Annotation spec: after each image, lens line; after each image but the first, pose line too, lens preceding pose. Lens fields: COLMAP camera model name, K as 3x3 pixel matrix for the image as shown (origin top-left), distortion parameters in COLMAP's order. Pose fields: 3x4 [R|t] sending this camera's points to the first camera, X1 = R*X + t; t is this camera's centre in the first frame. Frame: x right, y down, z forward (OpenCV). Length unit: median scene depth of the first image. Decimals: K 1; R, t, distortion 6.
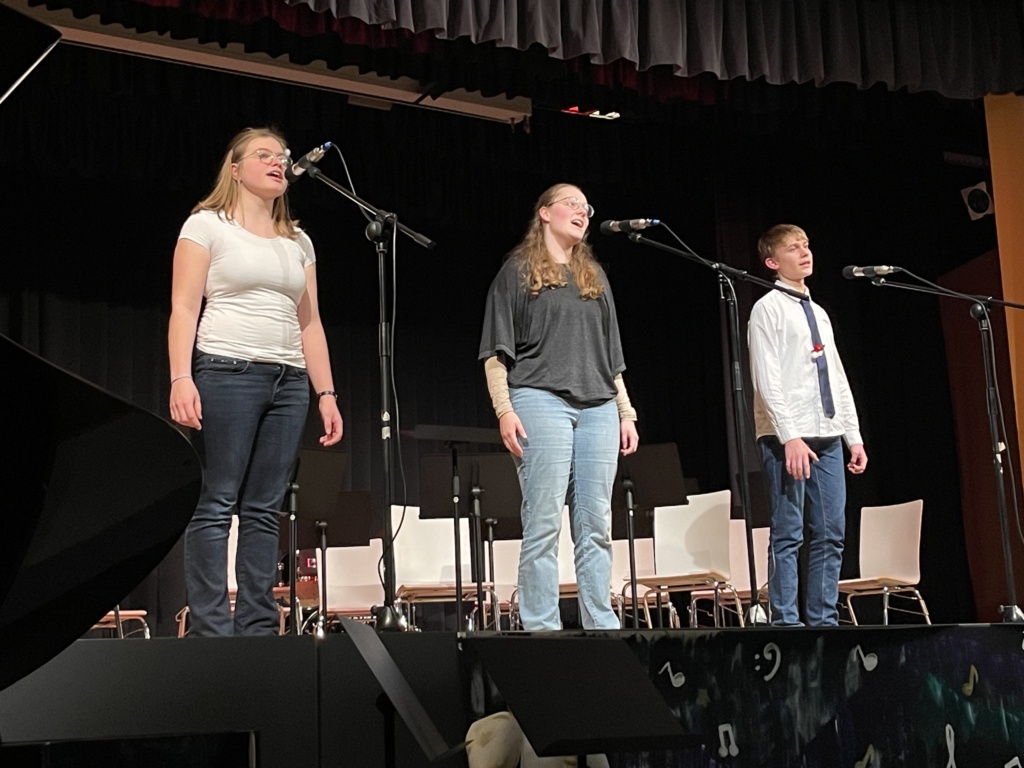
lens RADIAL K [[1683.4, 0, 520.1], [0, 1683.4, 422.4], [0, 0, 1]] dist [0.136629, 0.000000]
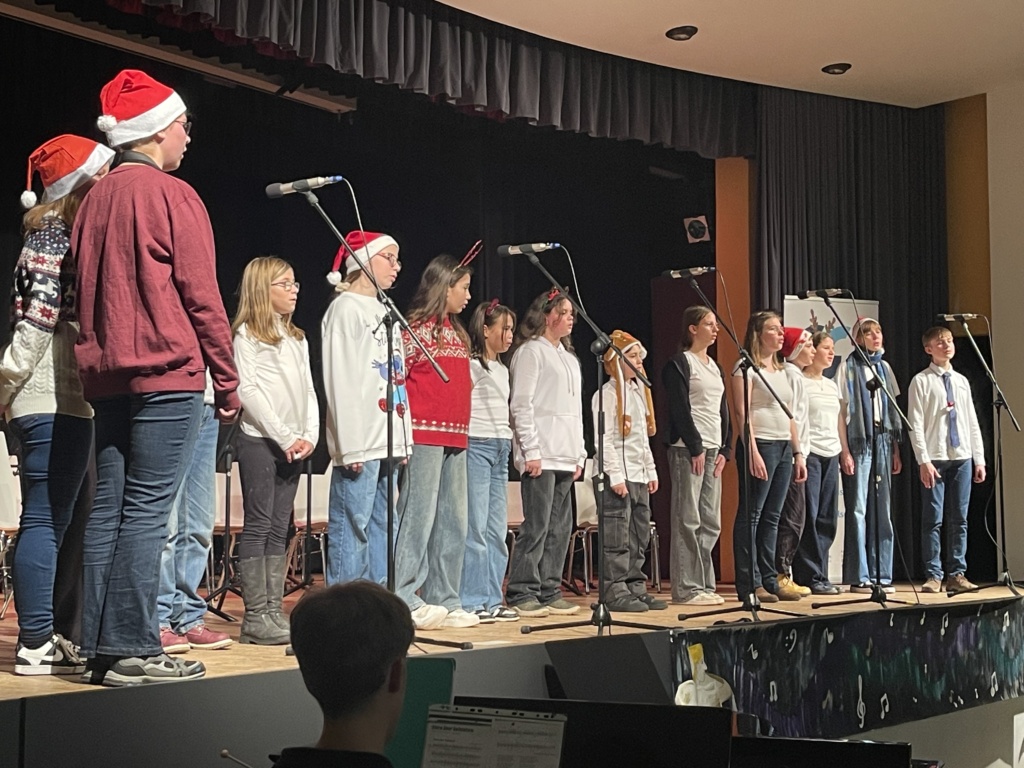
lens RADIAL K [[1658.2, 0, 517.6], [0, 1658.2, 384.8], [0, 0, 1]] dist [0.032595, 0.000000]
pose [[0.938298, 0.072870, 0.338063, -0.607815], [-0.096516, 0.993885, 0.053649, -0.147188], [-0.332087, -0.082967, 0.939593, -0.330138]]
